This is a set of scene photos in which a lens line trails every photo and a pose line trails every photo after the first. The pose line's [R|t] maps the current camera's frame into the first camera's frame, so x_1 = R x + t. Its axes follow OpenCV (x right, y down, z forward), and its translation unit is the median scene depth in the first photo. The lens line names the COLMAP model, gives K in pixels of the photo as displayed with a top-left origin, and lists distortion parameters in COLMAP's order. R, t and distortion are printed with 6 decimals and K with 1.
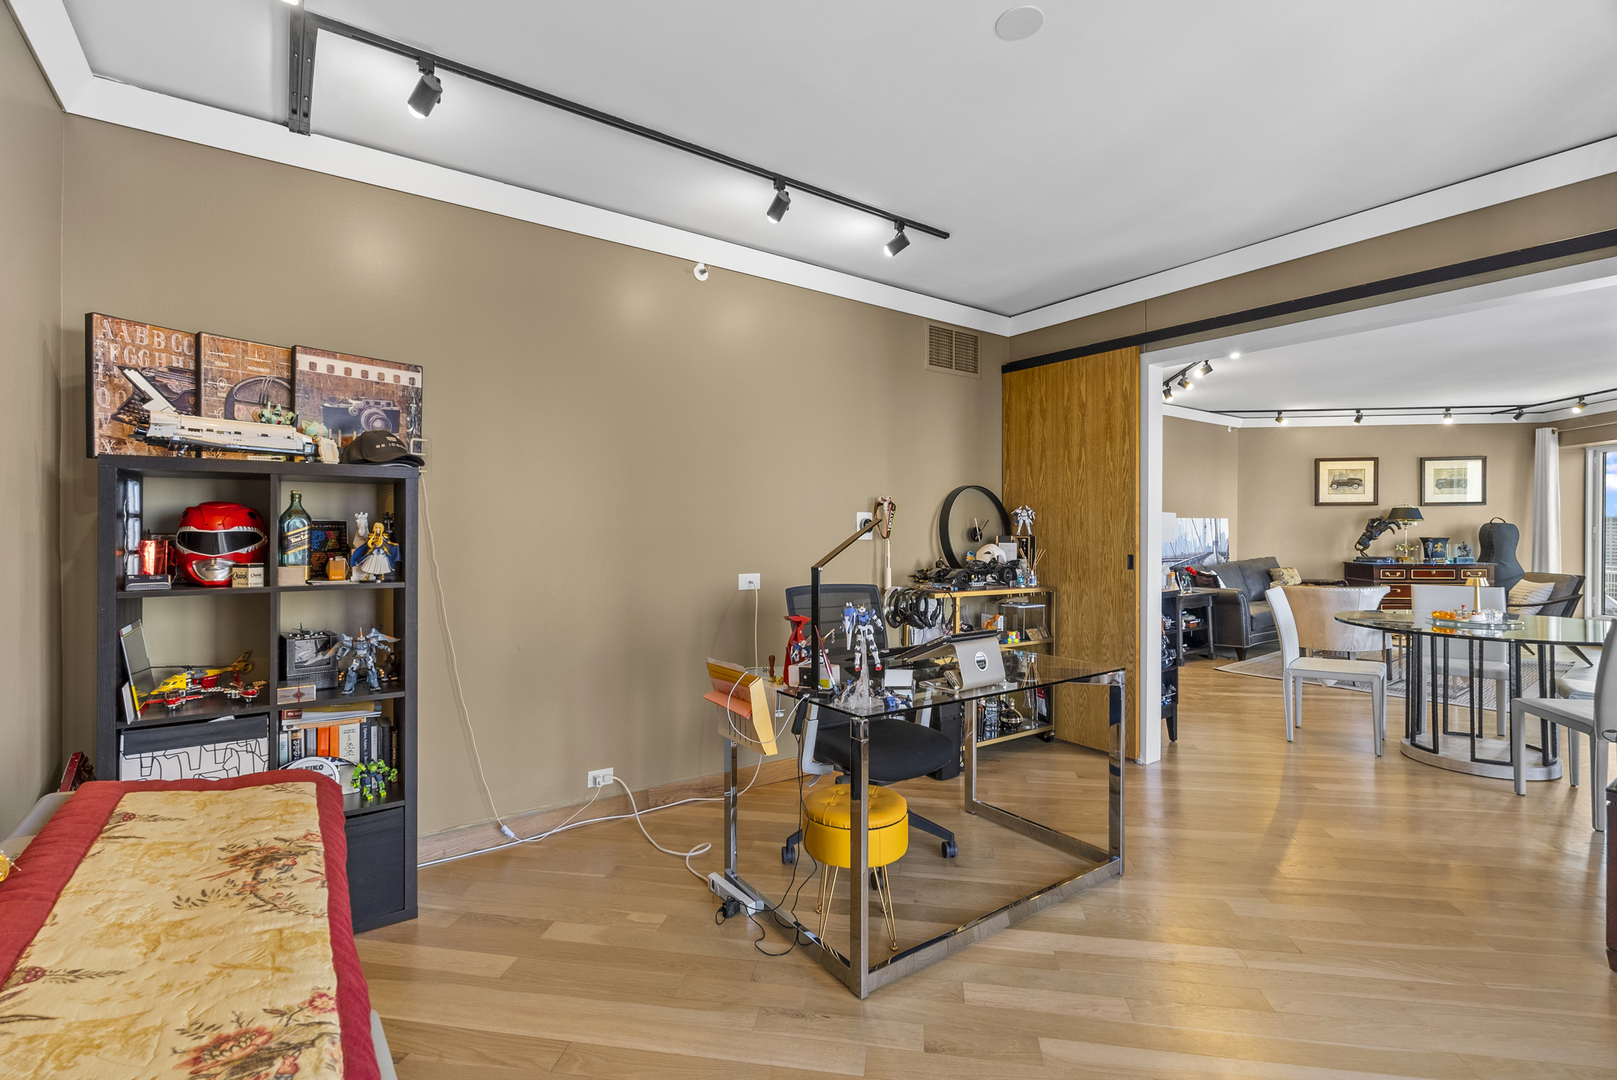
lens RADIAL K [[731.7, 0, 808.5], [0, 731.7, 540.0], [0, 0, 1]] dist [-0.001719, -0.000434]
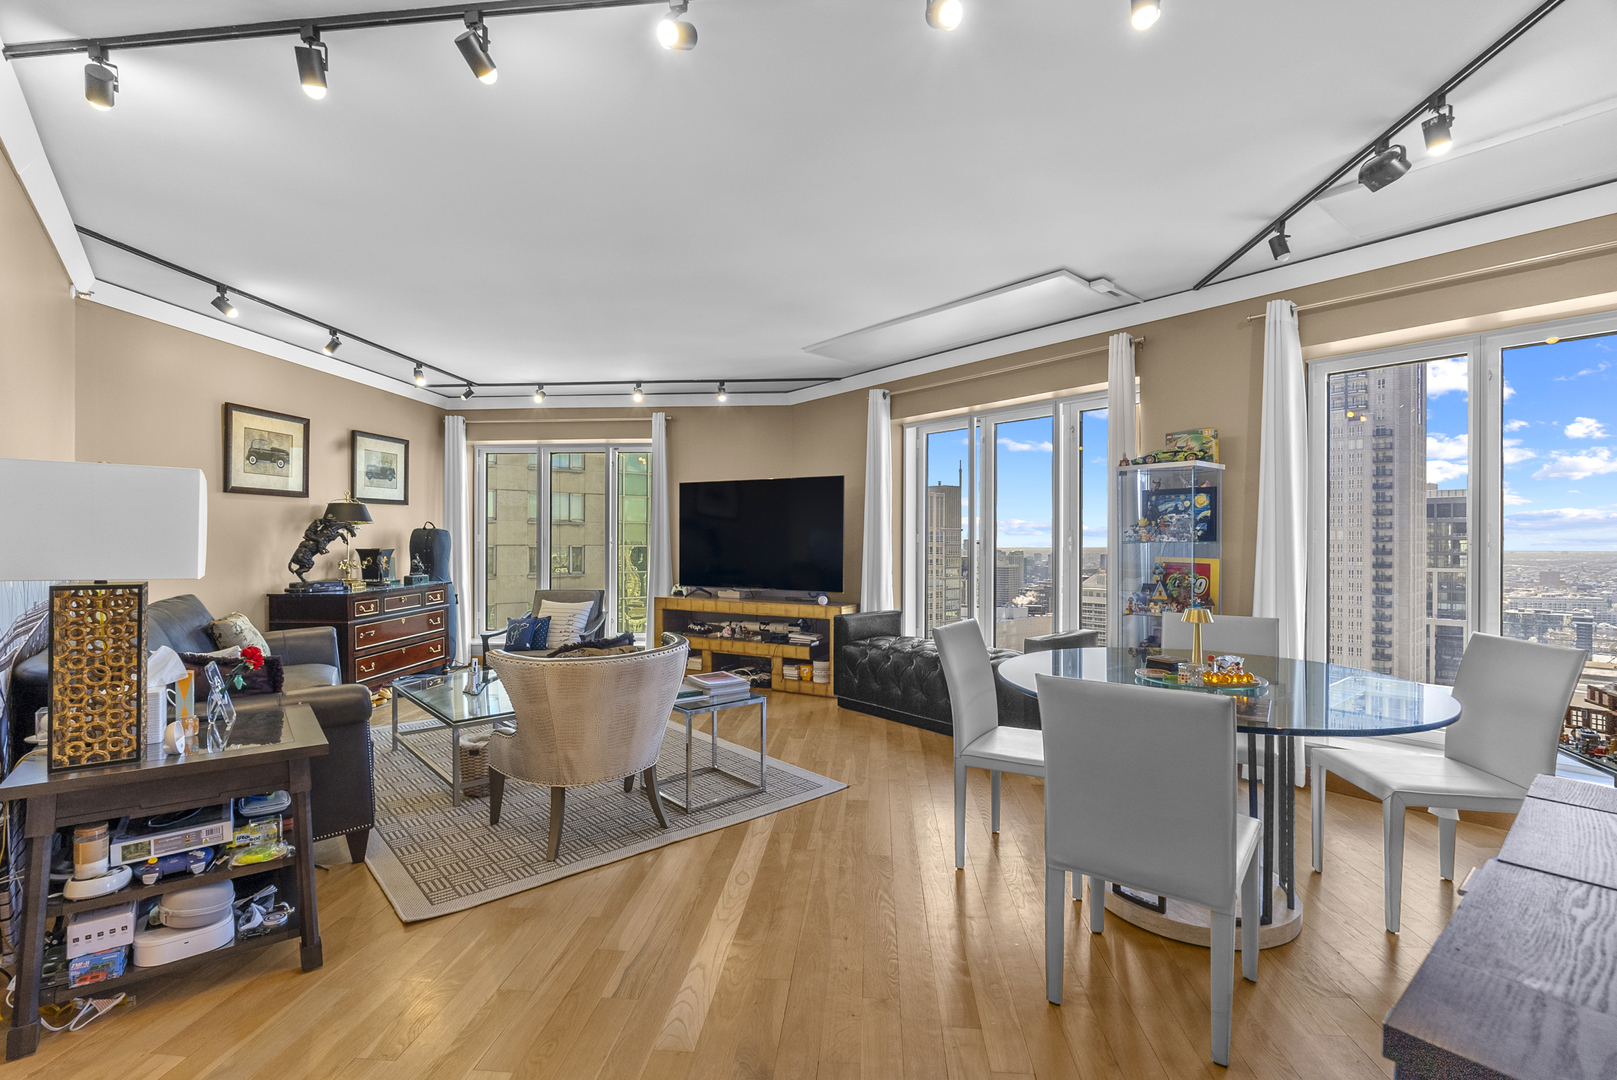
lens RADIAL K [[725.7, 0, 808.5], [0, 725.7, 540.0], [0, 0, 1]] dist [-0.001444, 0.000368]
pose [[-0.070680, -0.003255, 0.997494, 0.146706], [0.015369, 0.999872, 0.004351, -0.008352], [-0.997381, 0.015638, -0.070621, 0.640582]]
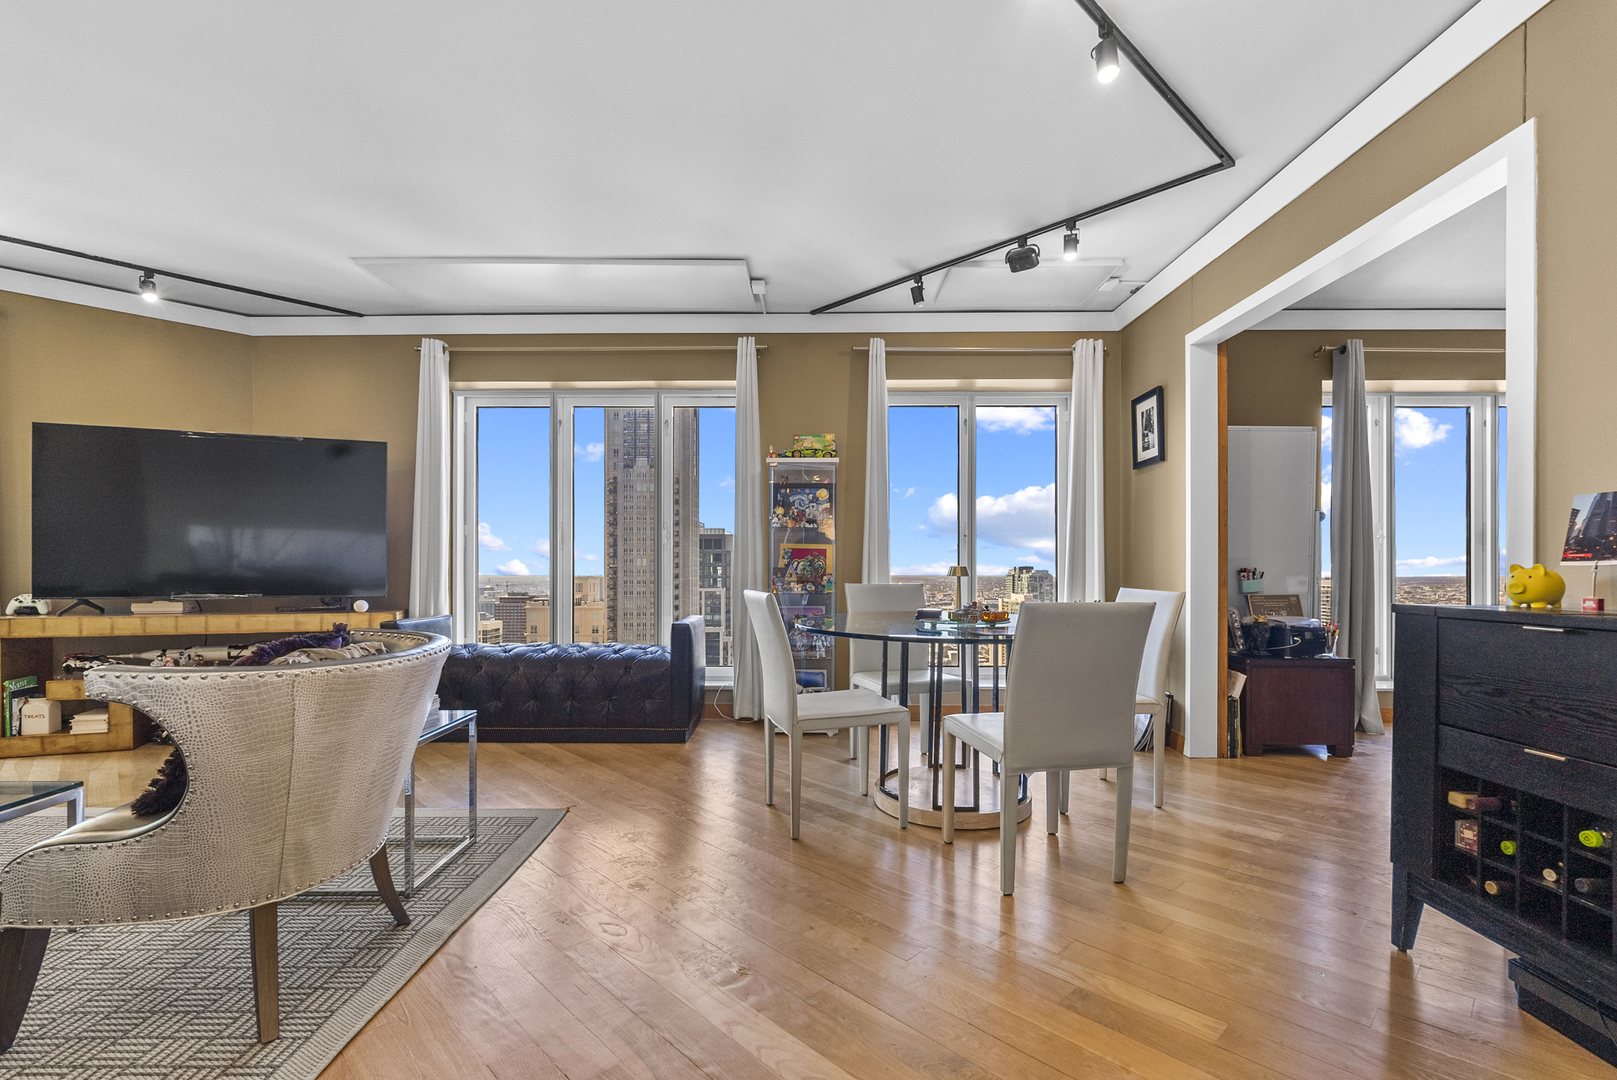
lens RADIAL K [[731.2, 0, 808.1], [0, 731.2, 565.9], [0, 0, 1]] dist [-0.000430, 0.000091]
pose [[-0.801345, -0.003817, 0.598191, 0.266659], [0.004675, 0.999909, 0.012643, 0.017736], [-0.598185, 0.012928, -0.801254, 0.797489]]
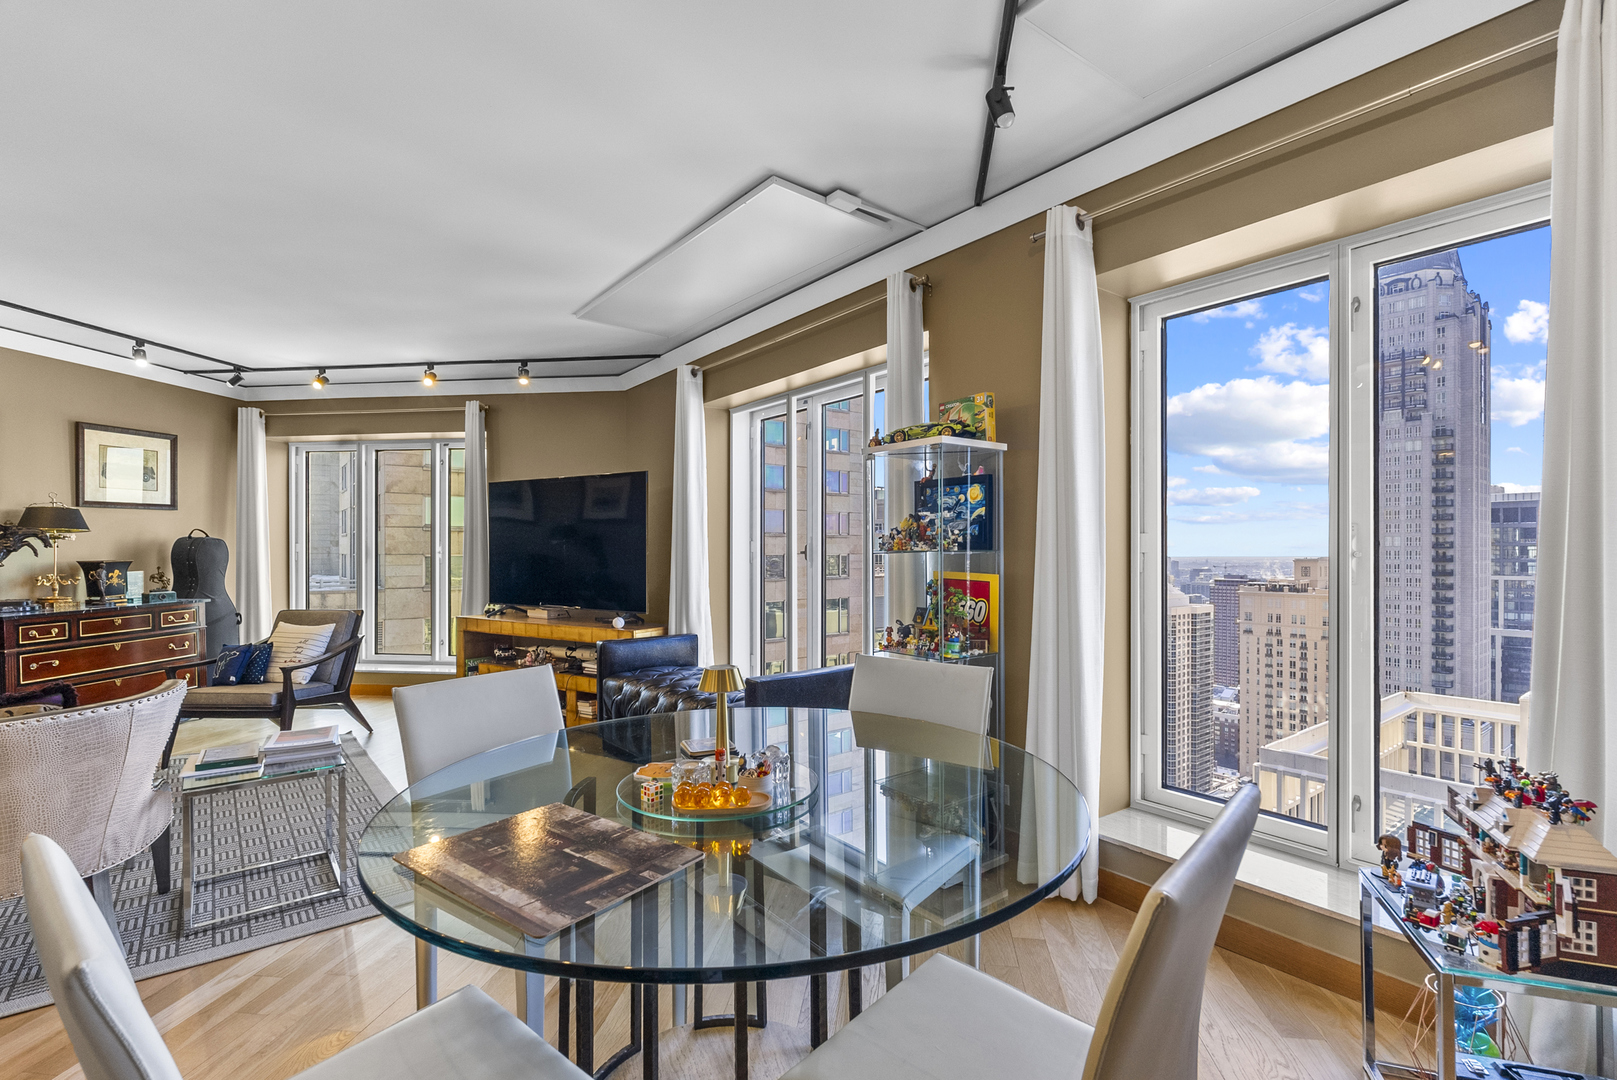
lens RADIAL K [[737.1, 0, 812.6], [0, 737.1, 547.7], [0, 0, 1]] dist [-0.000621, -0.000111]
pose [[-0.030798, -0.002457, 0.999523, 0.249246], [0.018641, 0.999822, 0.003033, -0.005303], [-0.999352, 0.018726, -0.030746, 0.451710]]
